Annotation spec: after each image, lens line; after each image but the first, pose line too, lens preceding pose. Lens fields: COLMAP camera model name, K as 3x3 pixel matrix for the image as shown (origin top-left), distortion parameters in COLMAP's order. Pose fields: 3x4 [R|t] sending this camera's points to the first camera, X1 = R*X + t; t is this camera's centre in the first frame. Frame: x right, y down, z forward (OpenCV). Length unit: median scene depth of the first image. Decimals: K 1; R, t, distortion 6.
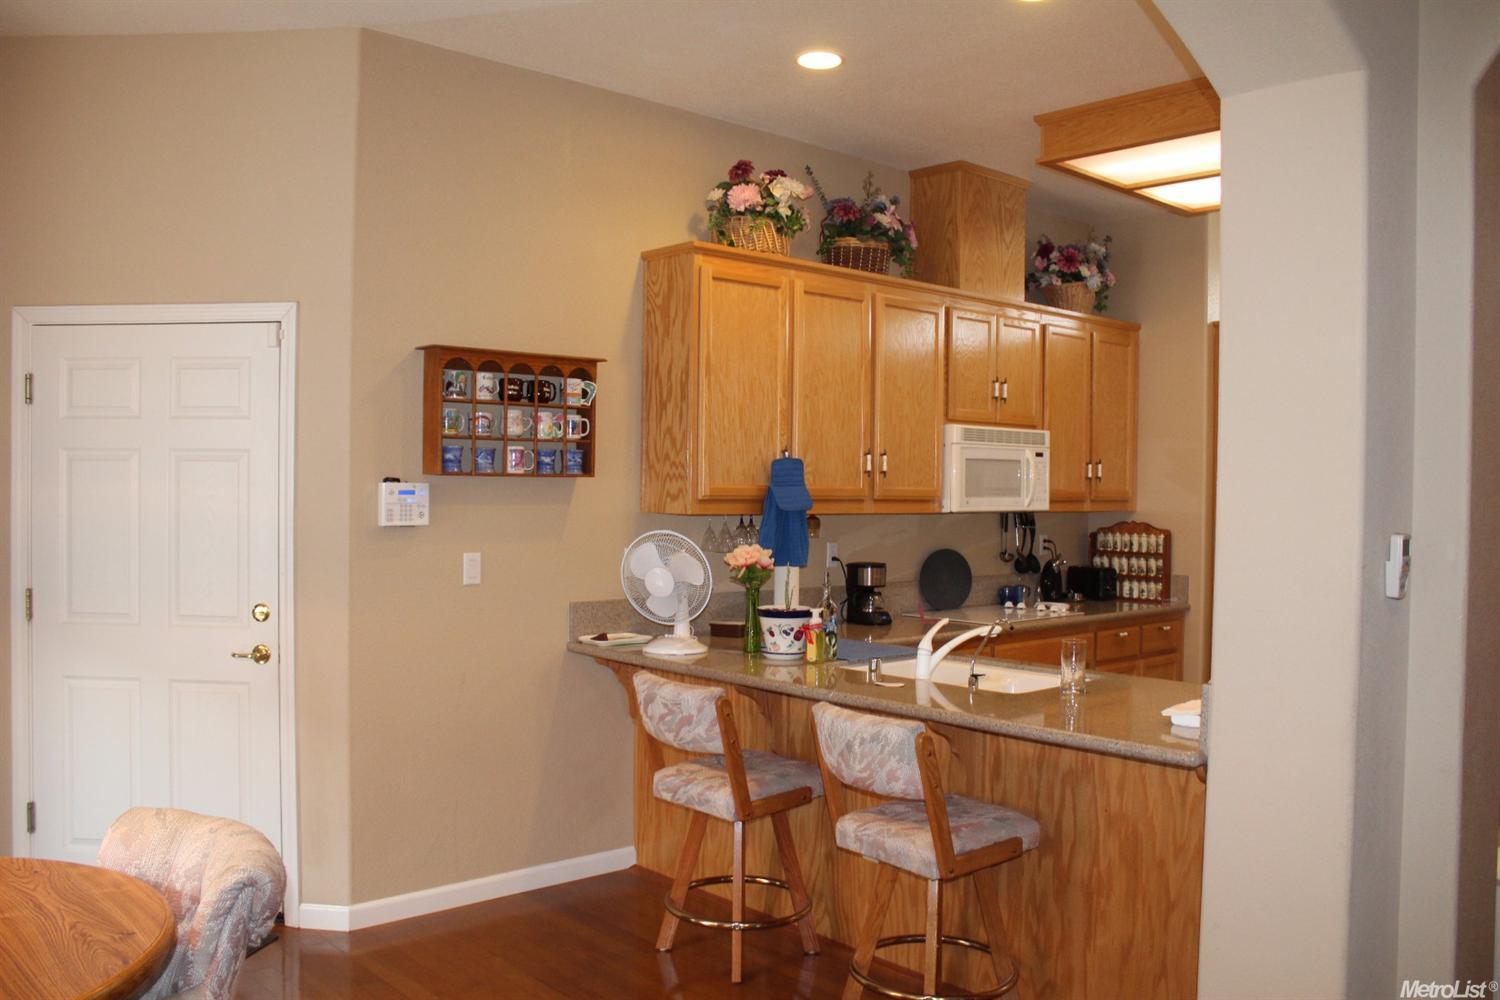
lens RADIAL K [[1253.4, 0, 750.0], [0, 1253.4, 500.0], [0, 0, 1]] dist [-0.092738, 0.004347]
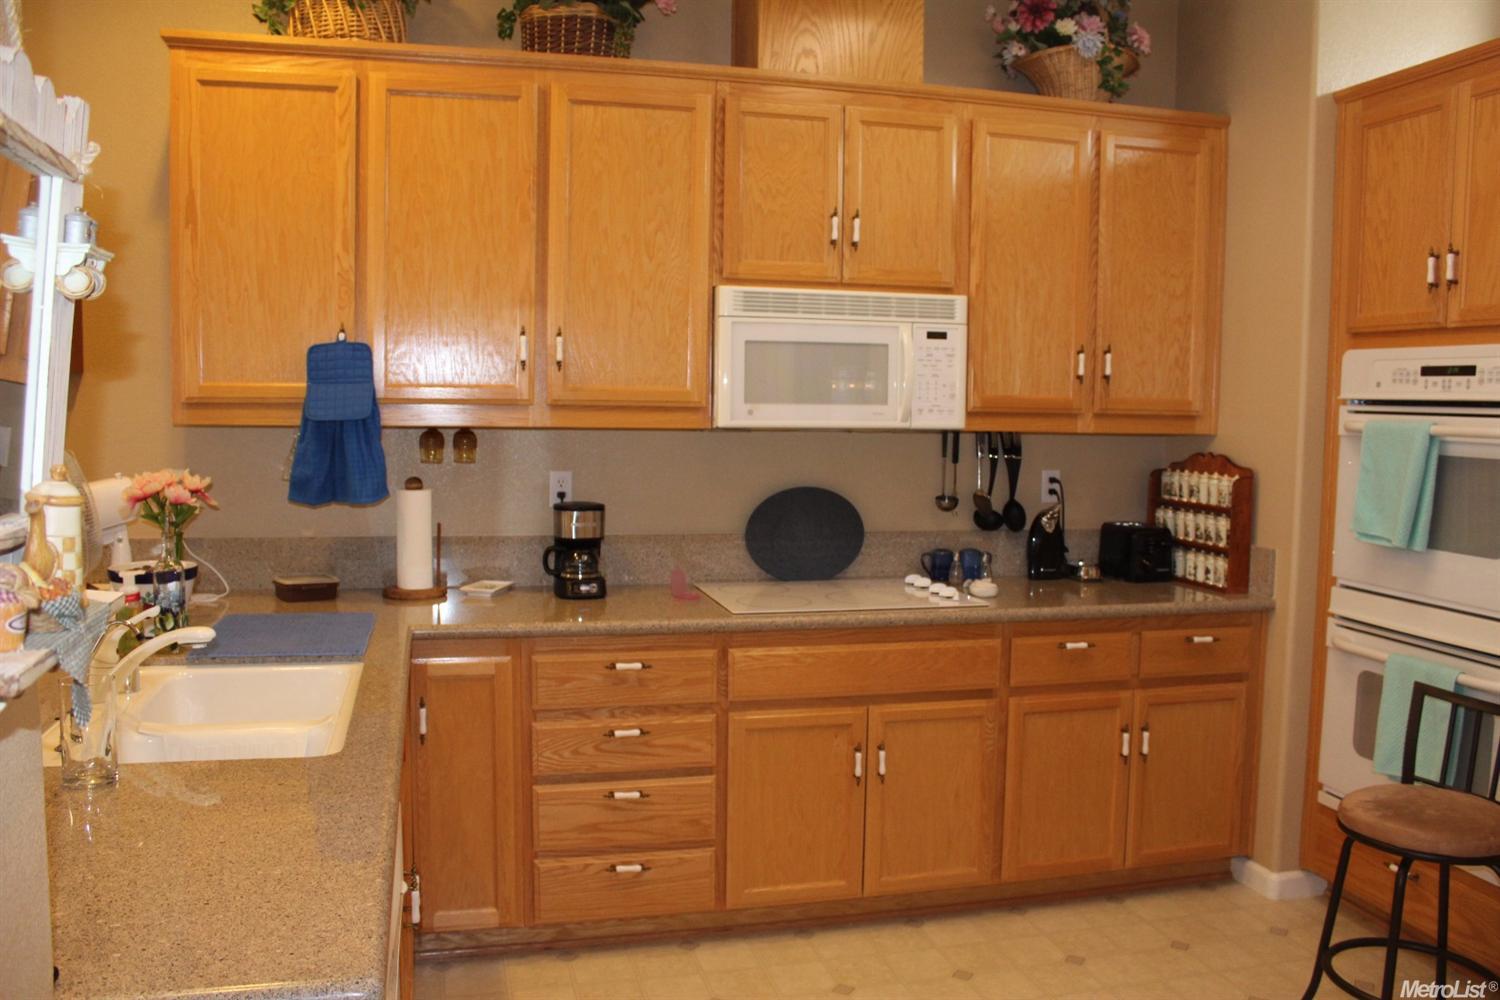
lens RADIAL K [[1299.7, 0, 750.0], [0, 1299.7, 500.0], [0, 0, 1]] dist [-0.145222, 0.006856]
pose [[0.886375, 0.042412, -0.461022, 0.441201], [-0.012157, 0.997584, 0.068399, 0.001110], [0.462809, -0.055022, 0.884749, 0.402562]]
